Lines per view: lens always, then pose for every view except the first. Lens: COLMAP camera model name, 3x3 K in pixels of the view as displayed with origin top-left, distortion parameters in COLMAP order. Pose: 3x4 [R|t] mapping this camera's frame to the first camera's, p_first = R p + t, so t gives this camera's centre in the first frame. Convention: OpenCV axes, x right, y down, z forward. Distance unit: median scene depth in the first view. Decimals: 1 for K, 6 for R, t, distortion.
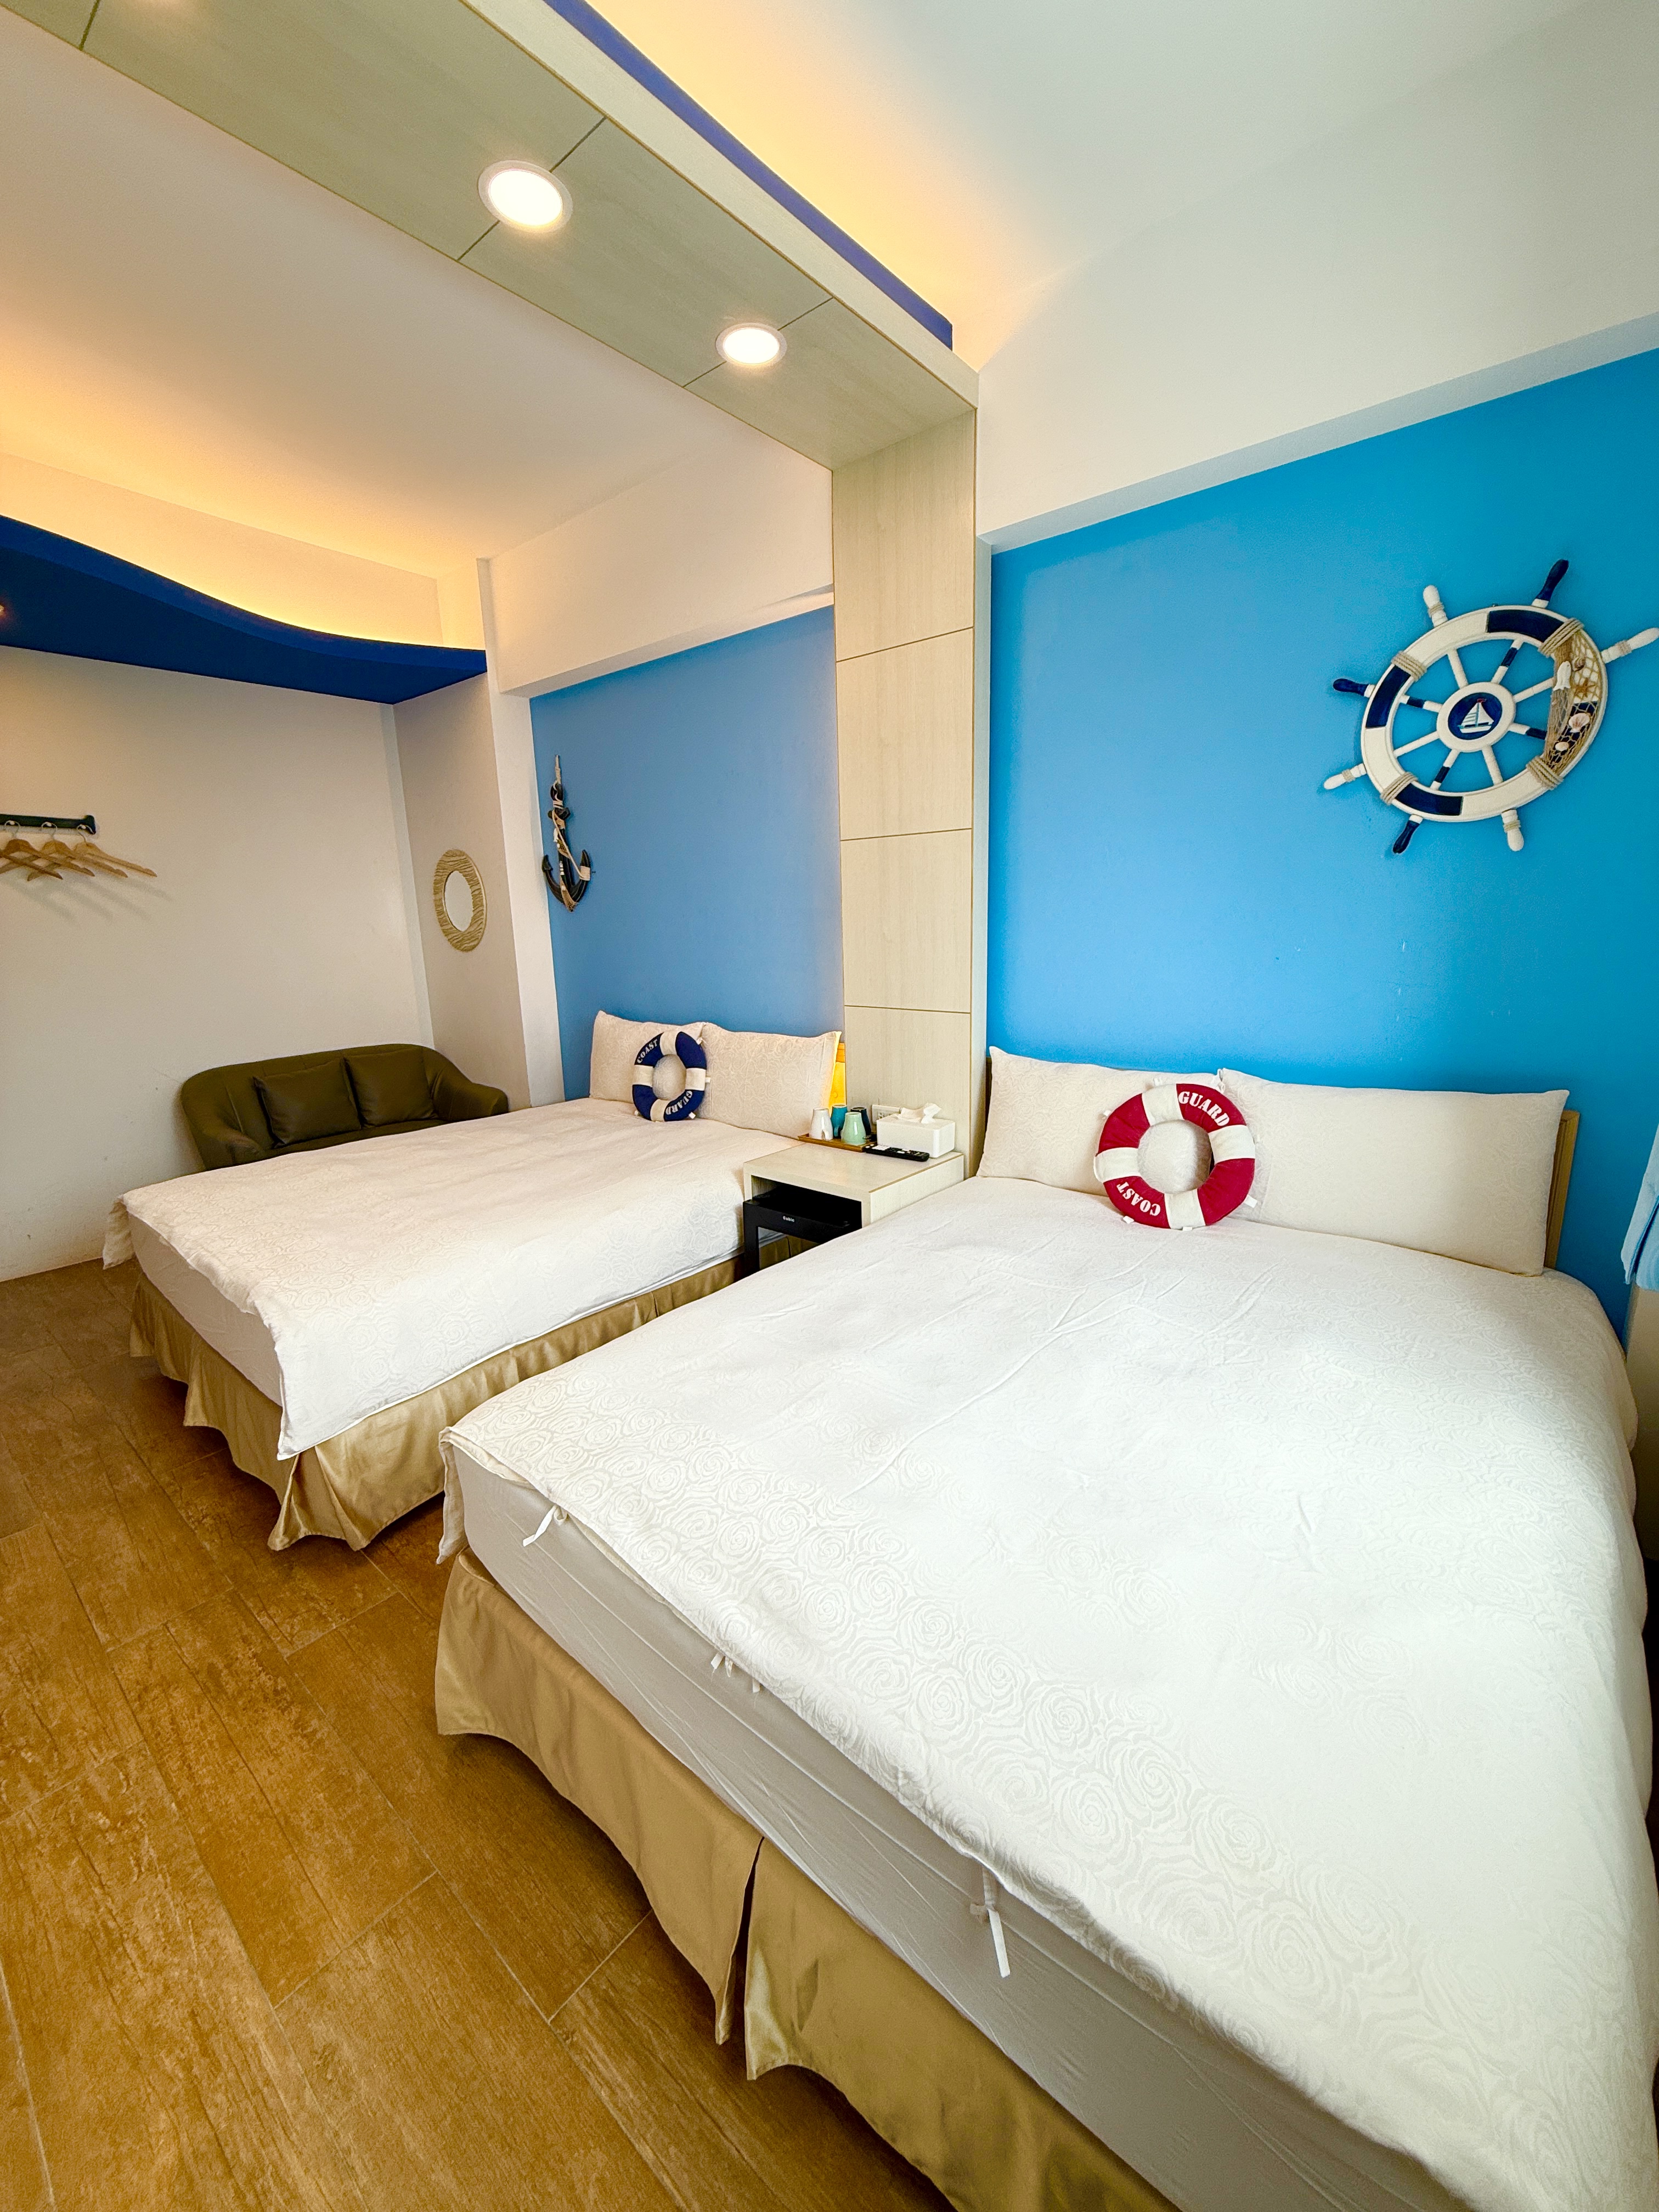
lens RADIAL K [[883.3, 0, 834.2], [0, 883.3, 1102.6], [0, 0, 1]] dist [-0.000640, 0.000315]
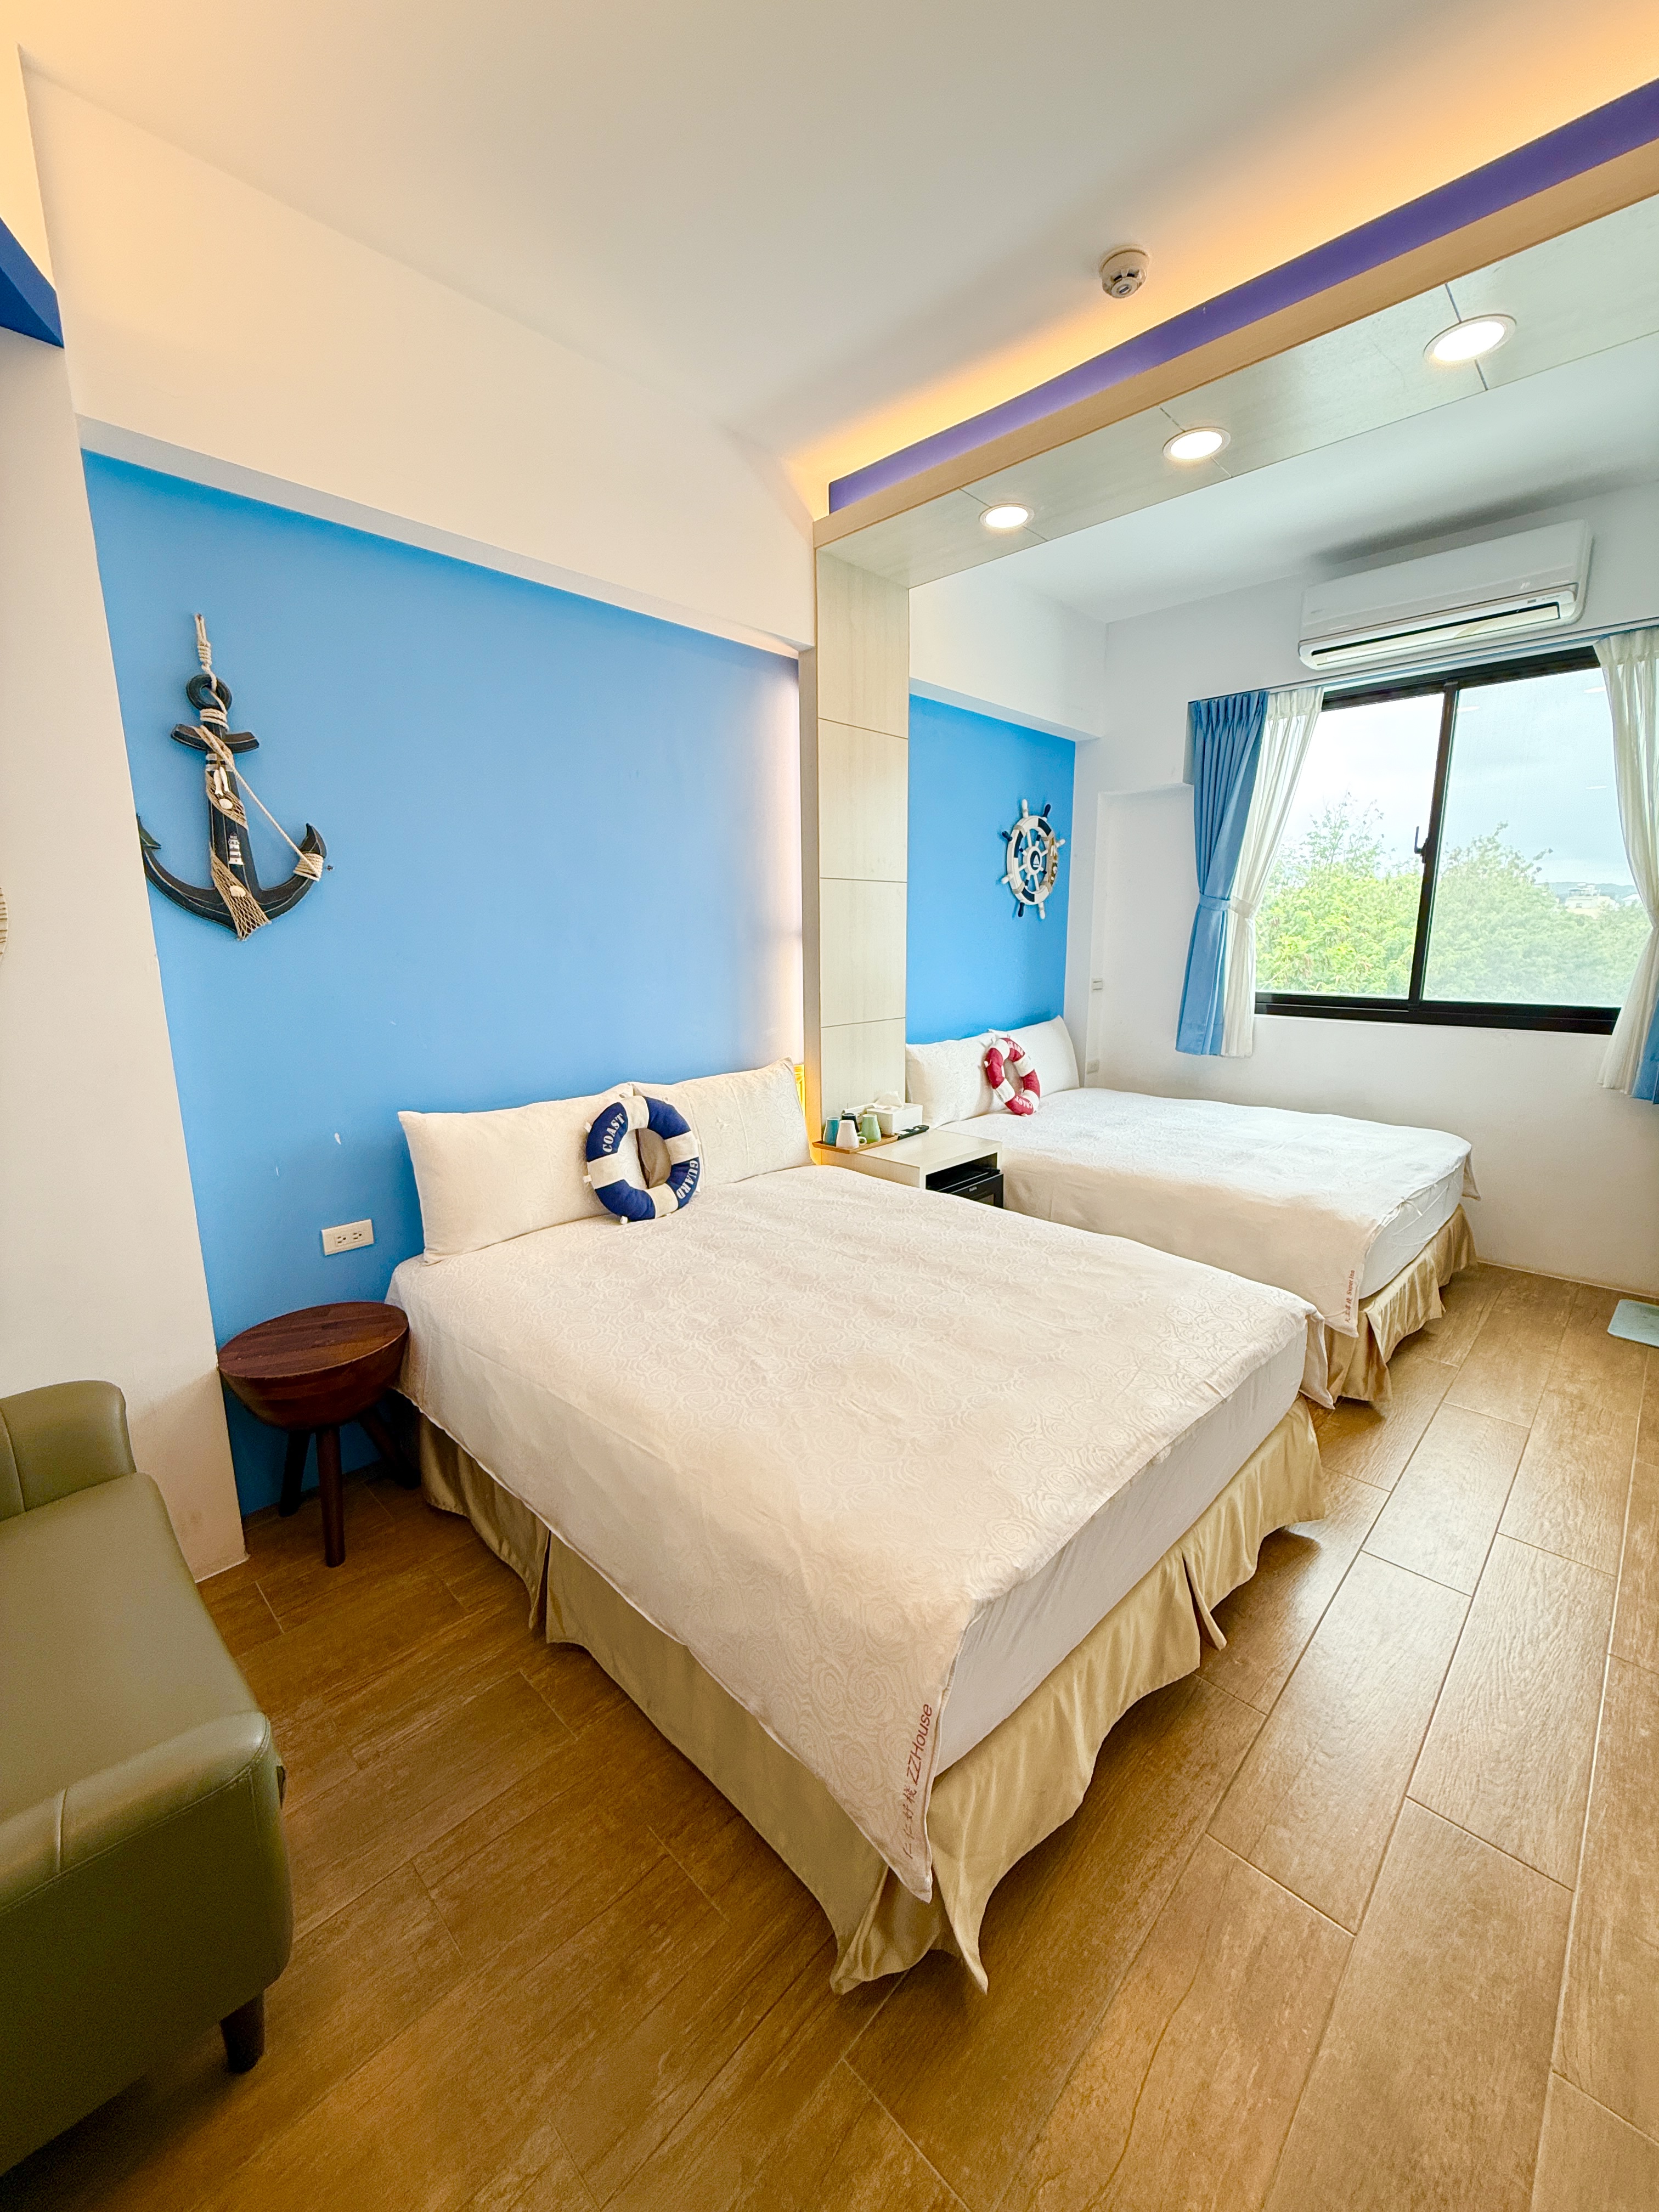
lens RADIAL K [[926.7, 0, 818.3], [0, 926.7, 1091.4], [0, 0, 1]] dist [-0.029787, 0.000104]
pose [[0.049134, -0.150356, 0.987410, -1.543107], [0.212589, 0.967525, 0.136749, -0.261160], [-0.975906, 0.203194, 0.079502, 1.284080]]
